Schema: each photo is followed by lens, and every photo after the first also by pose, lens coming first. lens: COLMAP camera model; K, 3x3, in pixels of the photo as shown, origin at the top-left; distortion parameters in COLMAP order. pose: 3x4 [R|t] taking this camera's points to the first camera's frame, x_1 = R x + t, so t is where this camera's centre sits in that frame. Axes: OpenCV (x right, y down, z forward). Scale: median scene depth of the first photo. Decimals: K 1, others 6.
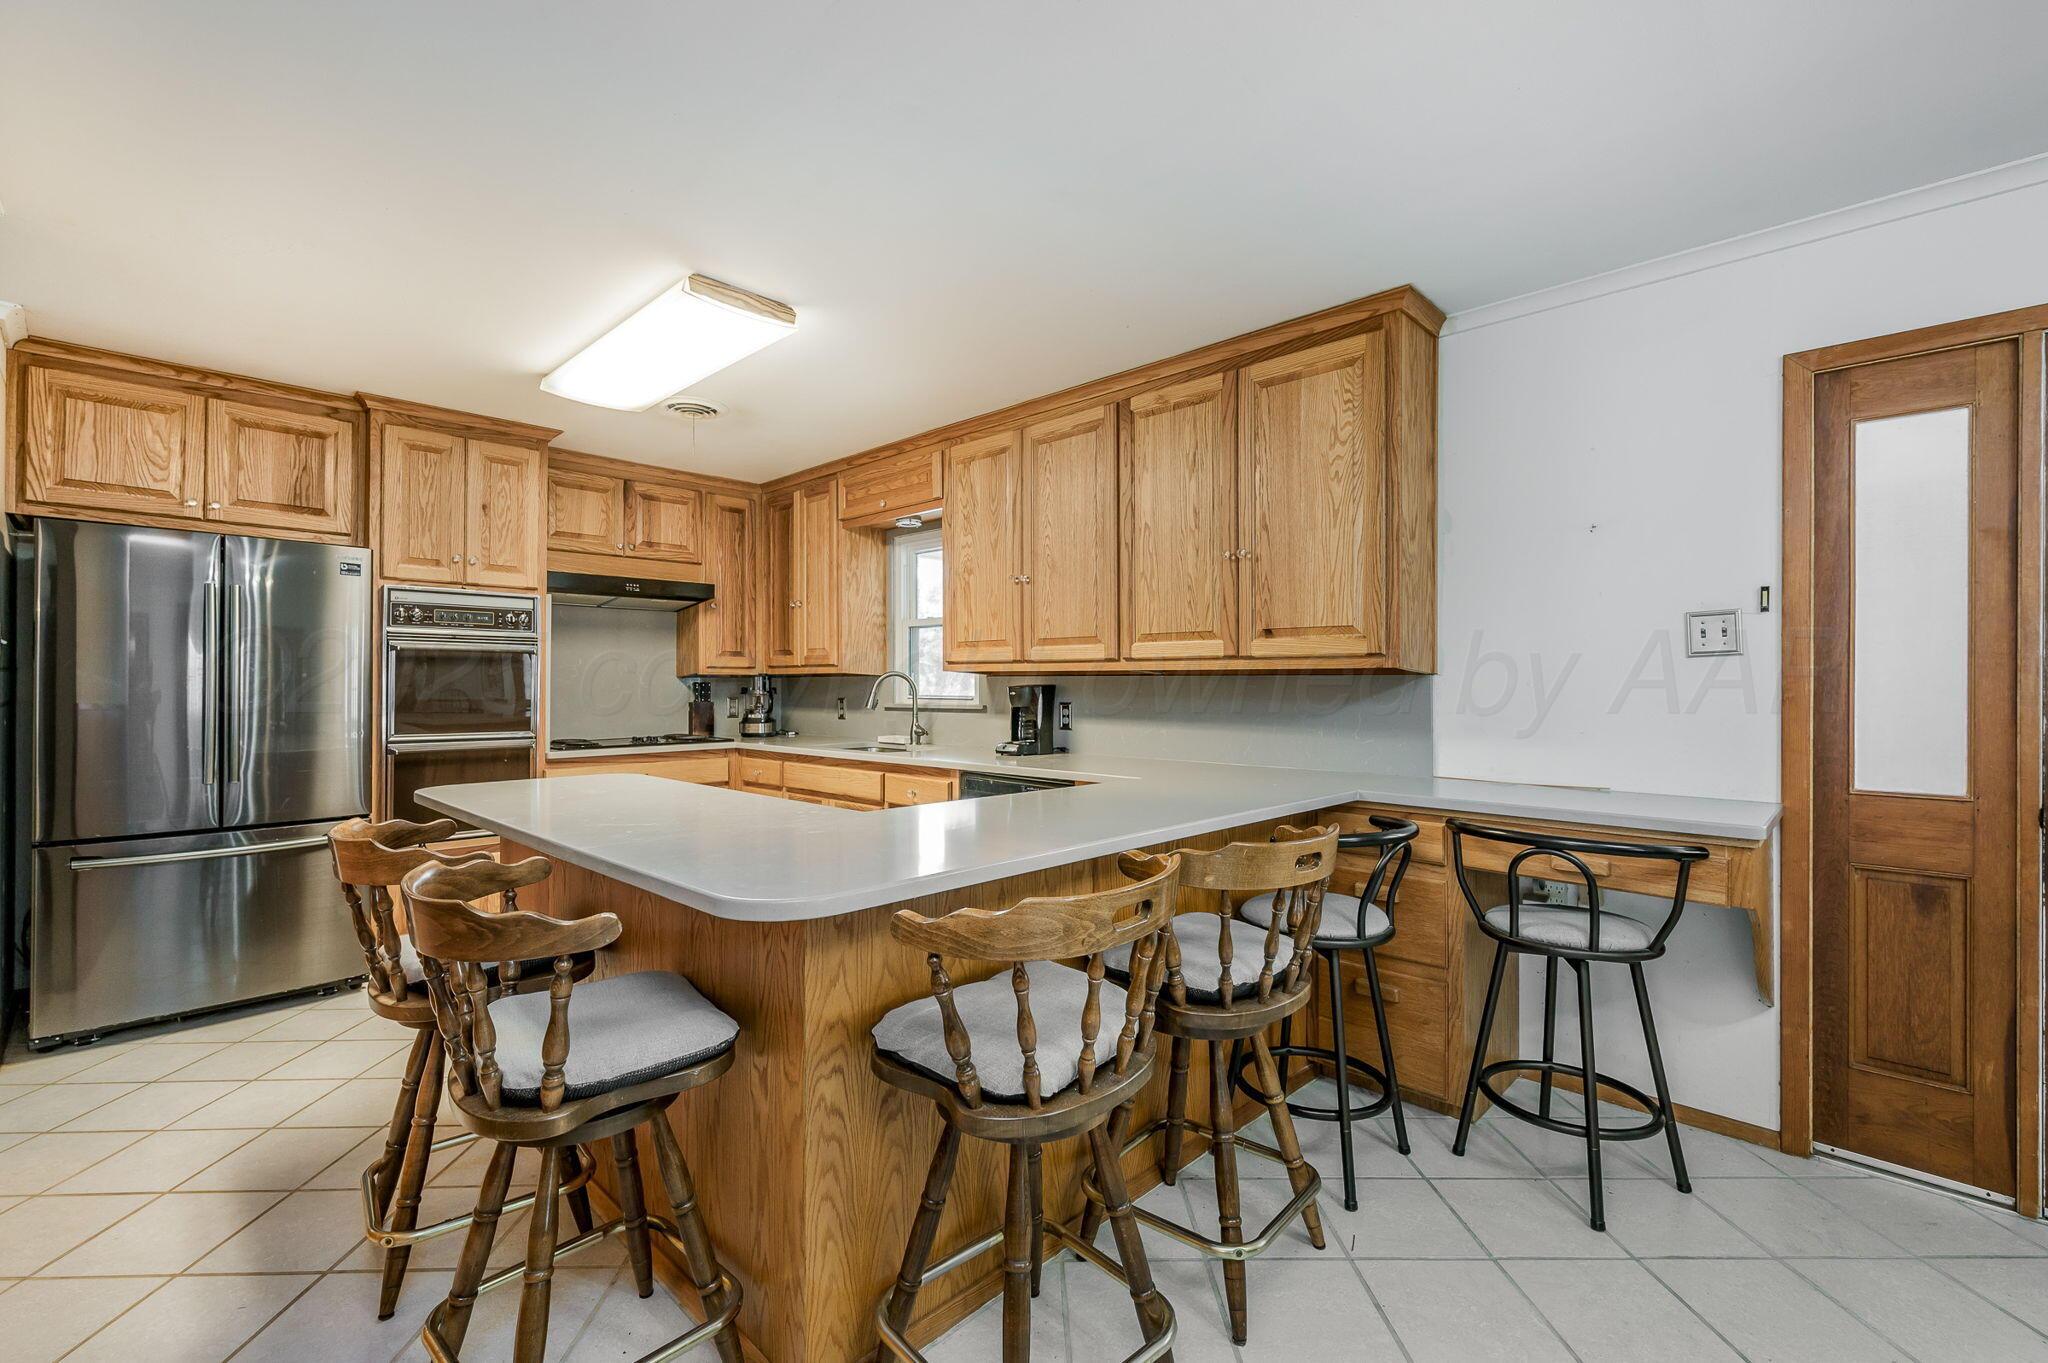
lens RADIAL K [[873.4, 0, 1024.0], [0, 873.4, 681.5], [0, 0, 1]] dist [0.000769, 0.000372]
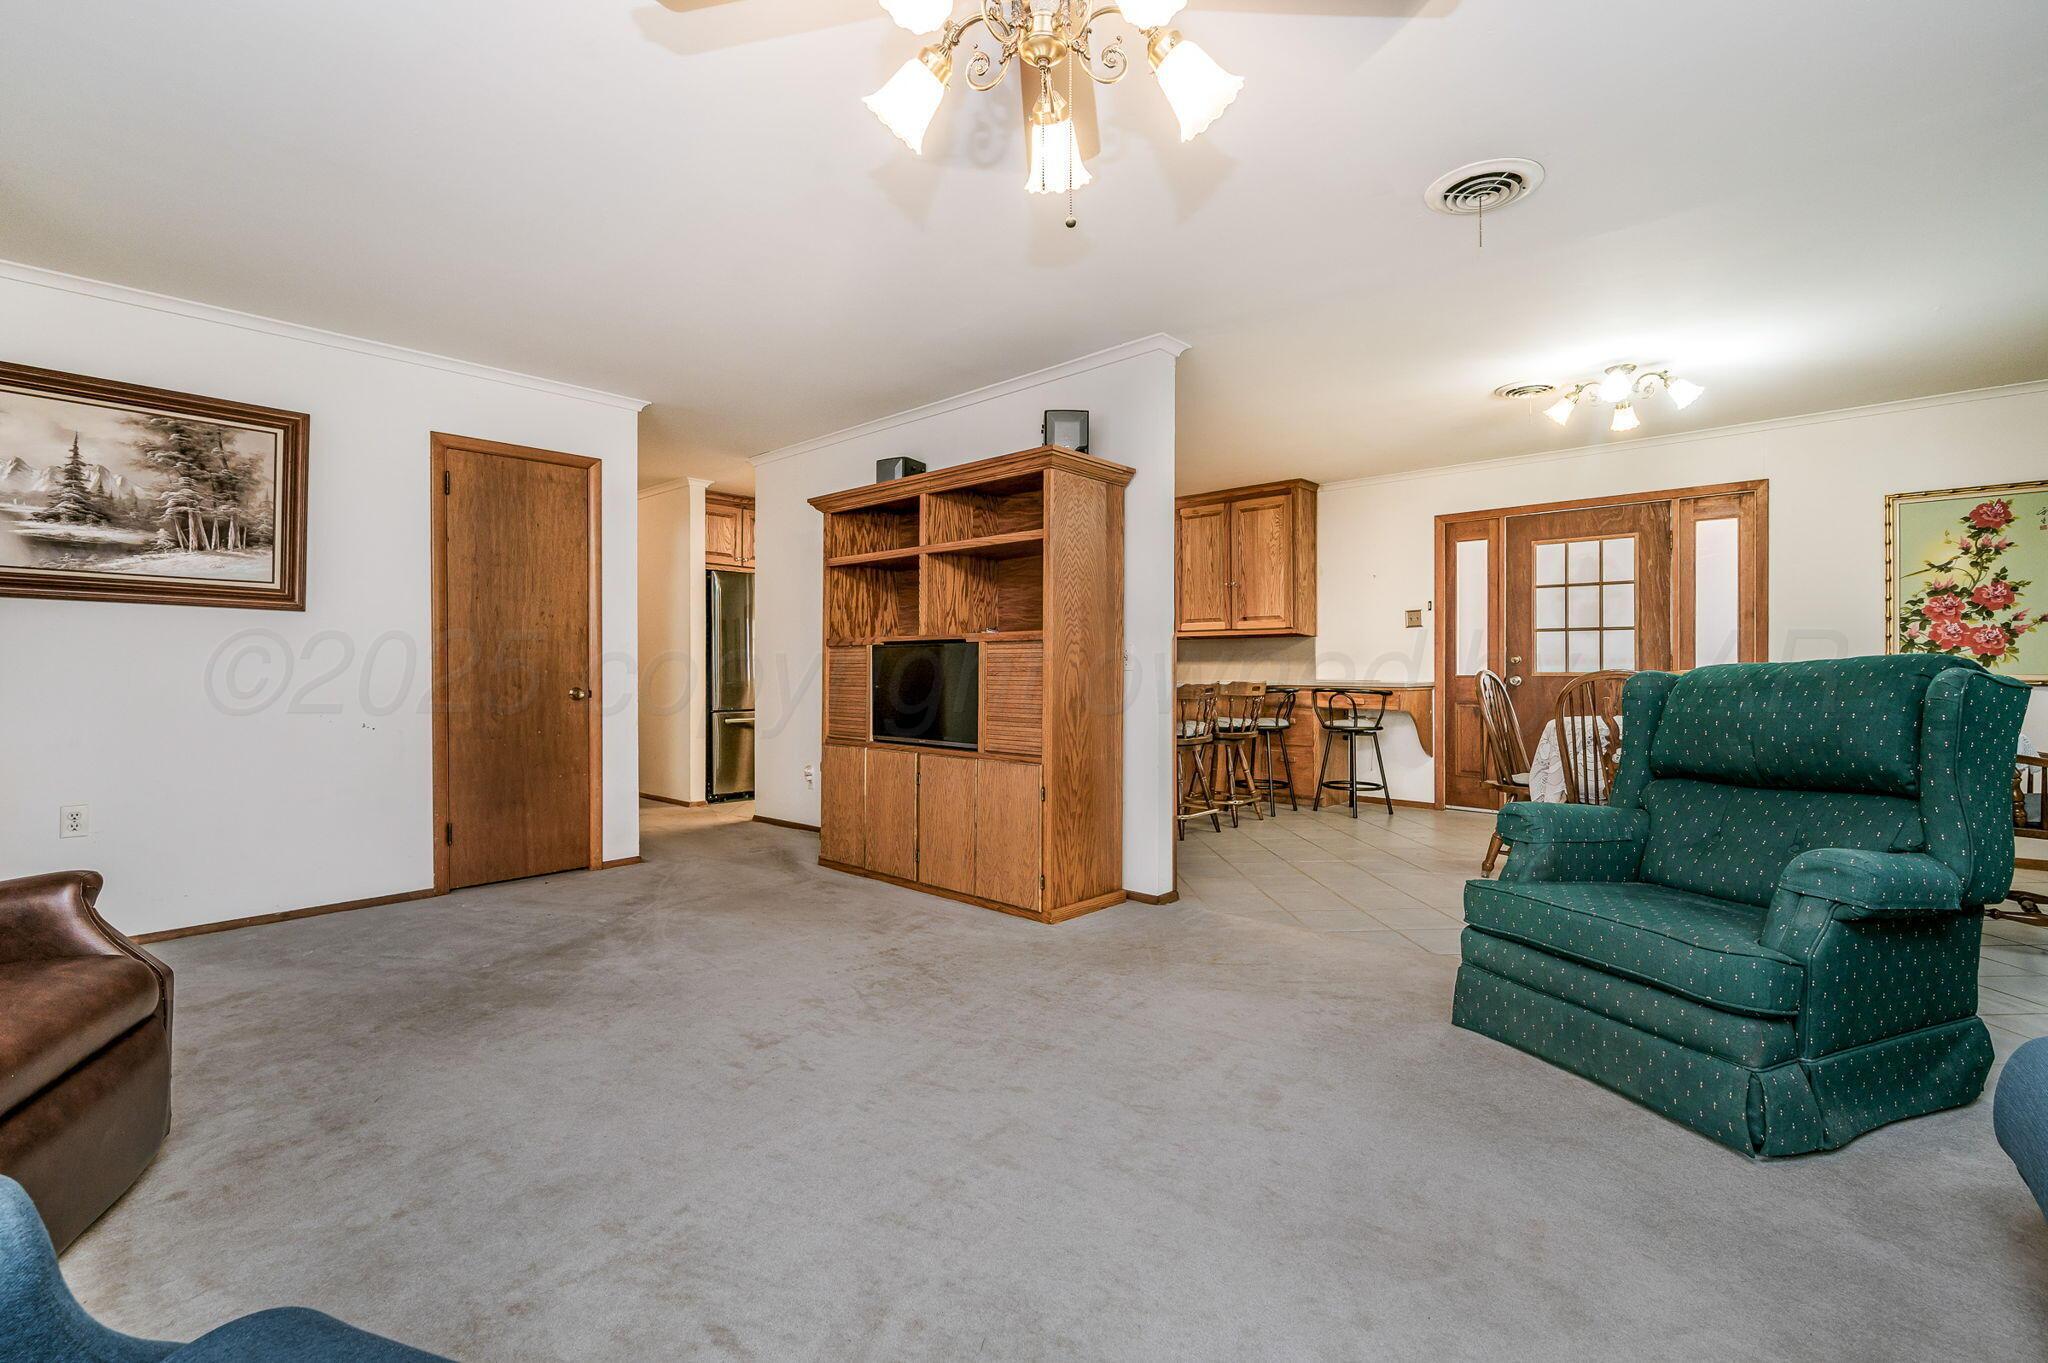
lens RADIAL K [[850.9, 0, 1013.8], [0, 850.9, 664.4], [0, 0, 1]] dist [0.000579, 0.000196]
pose [[0.999992, -0.002793, 0.002841, -0.469128], [0.002795, 0.999996, -0.000786, 0.090180], [-0.002839, 0.000794, 0.999996, -1.733649]]
